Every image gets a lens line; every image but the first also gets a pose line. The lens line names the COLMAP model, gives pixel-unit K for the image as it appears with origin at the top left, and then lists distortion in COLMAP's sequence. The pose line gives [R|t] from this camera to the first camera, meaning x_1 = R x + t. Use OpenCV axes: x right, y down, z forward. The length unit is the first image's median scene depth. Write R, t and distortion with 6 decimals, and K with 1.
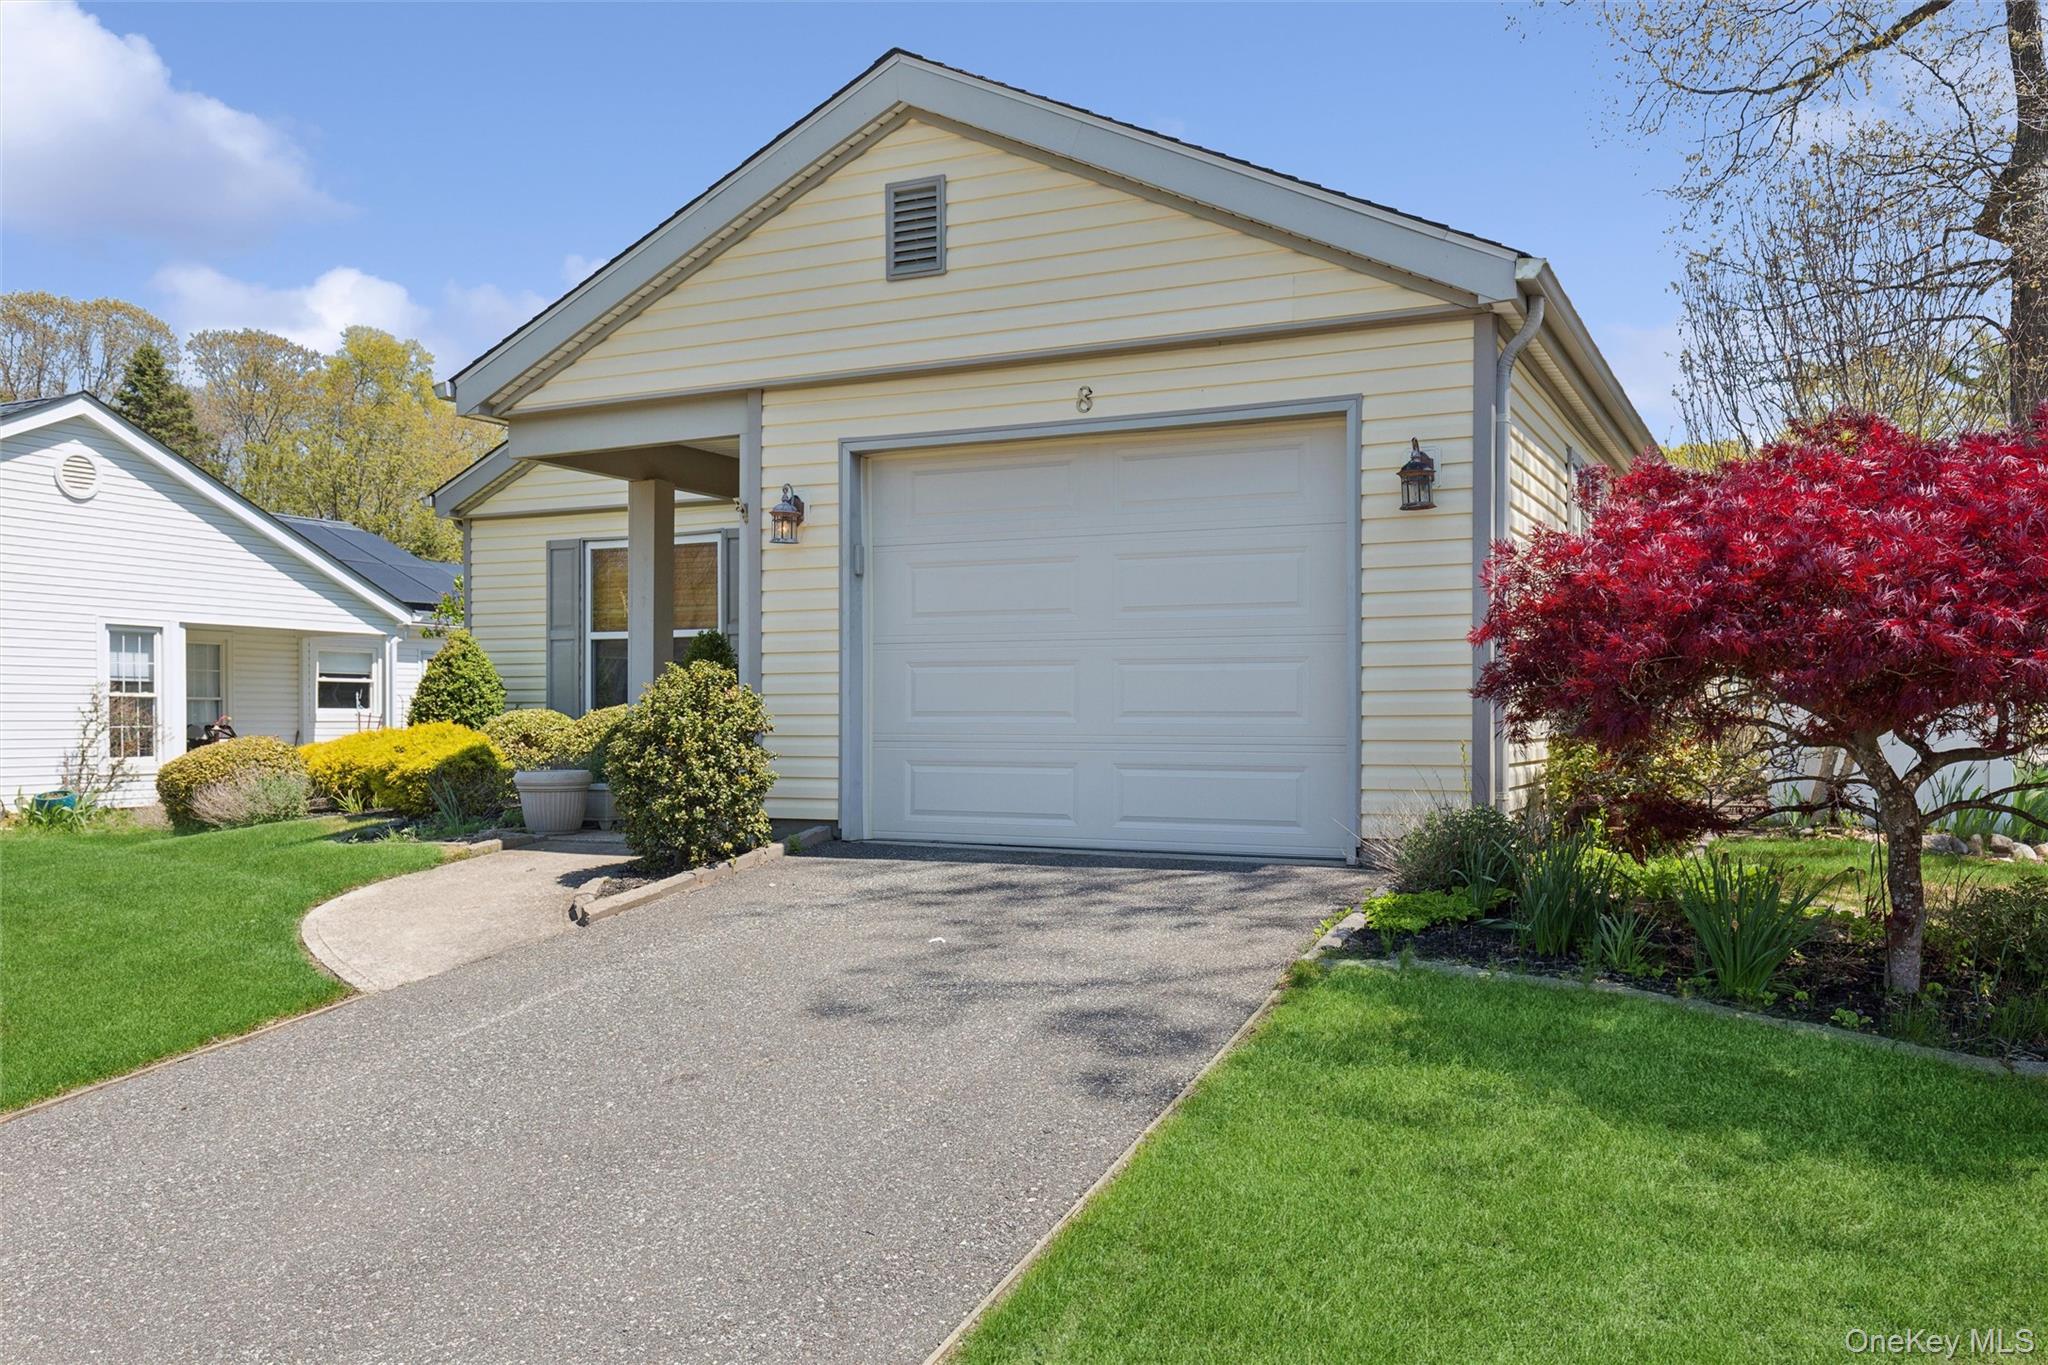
lens RADIAL K [[1654.9, 0, 1020.1], [0, 1654.9, 703.1], [0, 0, 1]] dist [0.009616, 0.000276]
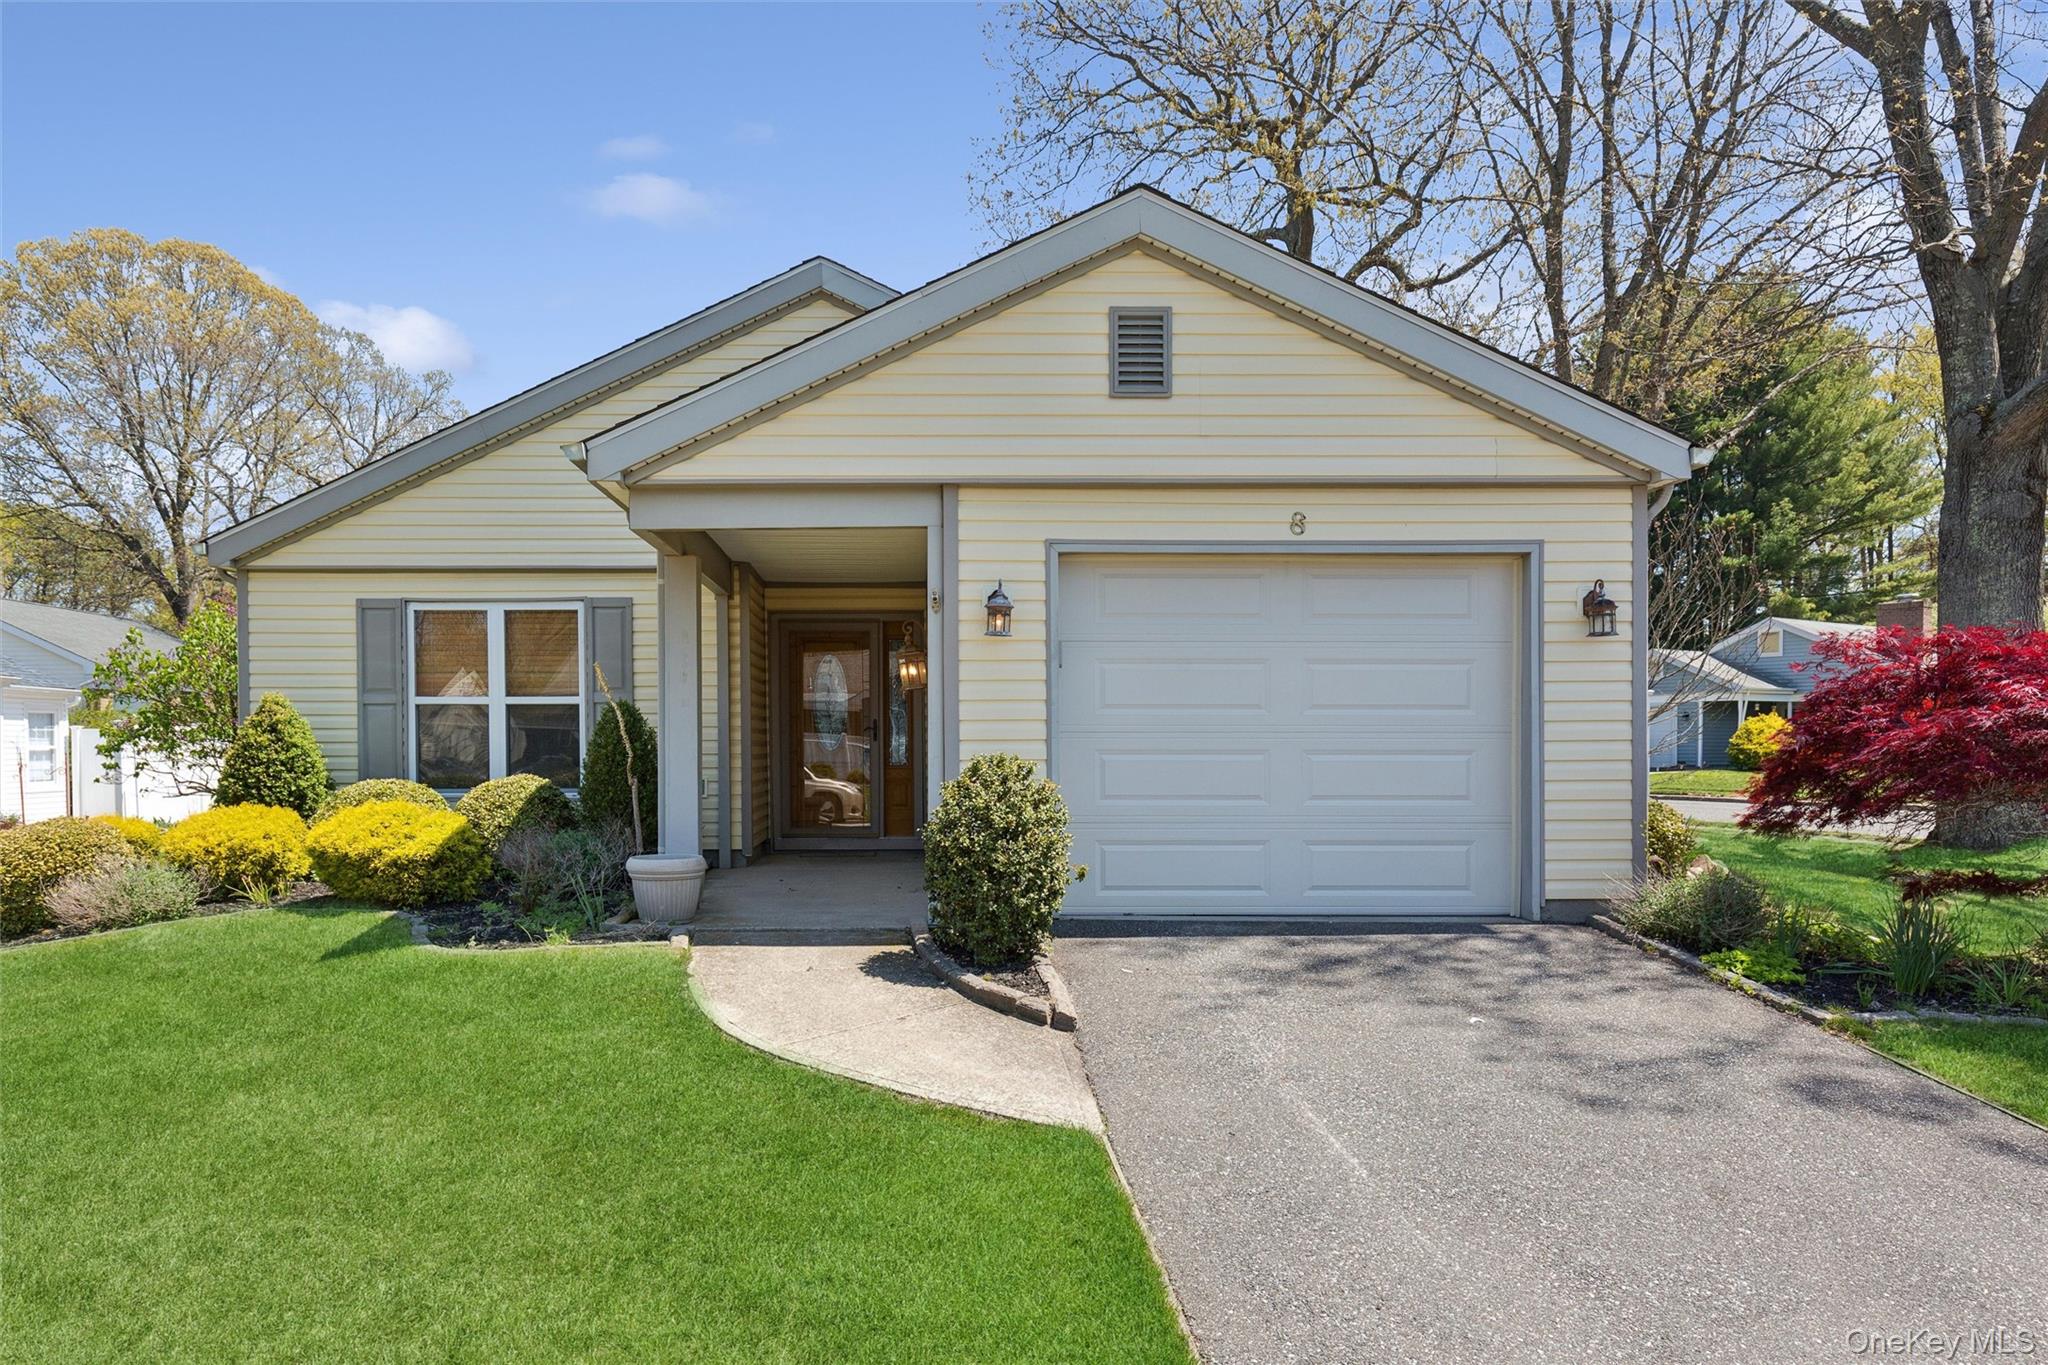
lens RADIAL K [[1369.7, 0, 1015.0], [0, 1369.7, 754.4], [0, 0, 1]] dist [0.004709, 0.000004]
pose [[0.893322, -0.003400, 0.449404, -0.532752], [-0.001734, 0.999938, 0.011012, -0.032411], [-0.449413, -0.010617, 0.893261, 0.229586]]
